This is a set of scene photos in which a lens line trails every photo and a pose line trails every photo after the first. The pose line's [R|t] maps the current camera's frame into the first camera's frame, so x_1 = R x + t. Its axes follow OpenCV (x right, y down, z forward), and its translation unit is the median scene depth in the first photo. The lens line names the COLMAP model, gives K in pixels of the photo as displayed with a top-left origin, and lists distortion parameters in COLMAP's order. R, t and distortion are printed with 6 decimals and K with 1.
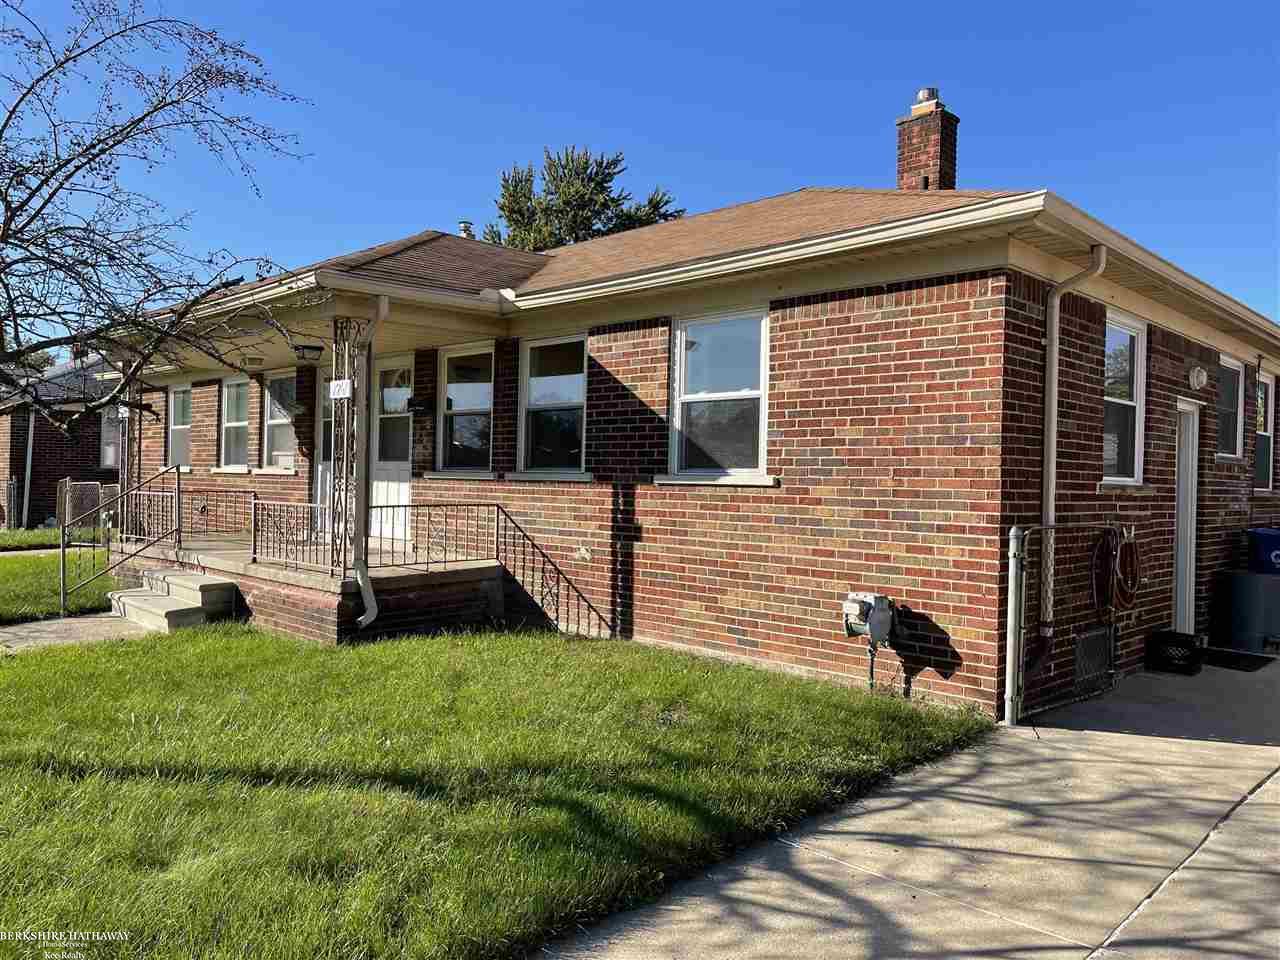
lens RADIAL K [[964.7, 0, 637.5], [0, 964.7, 486.4], [0, 0, 1]] dist [0.044760, -0.062736]
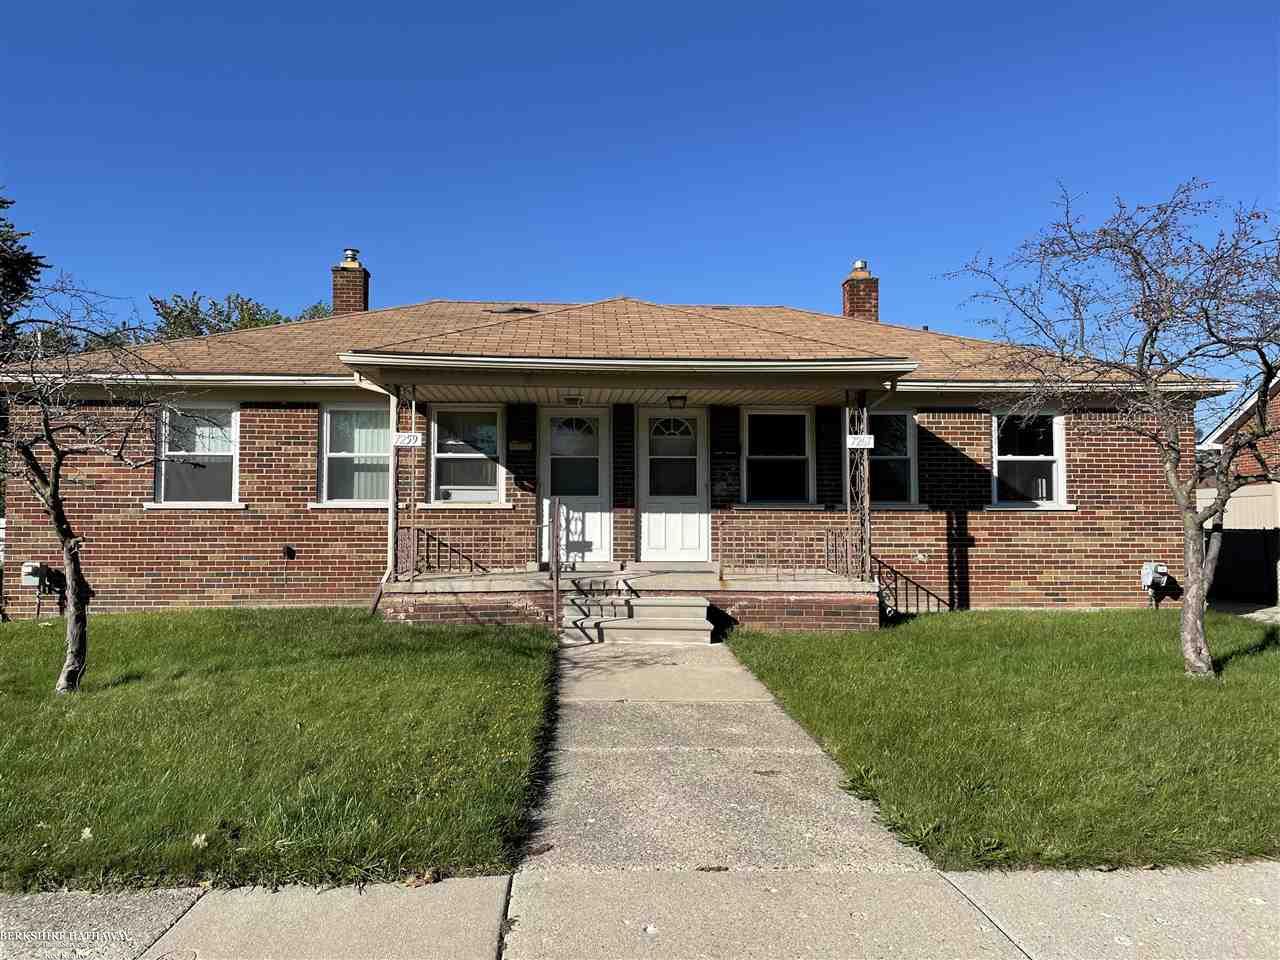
lens RADIAL K [[964.7, 0, 634.3], [0, 964.7, 478.1], [0, 0, 1]] dist [0.044760, -0.062736]
pose [[0.675464, 0.021283, 0.737086, -1.544923], [0.017749, 0.998825, -0.045106, 0.005839], [-0.737180, 0.043550, 0.674292, 0.333446]]
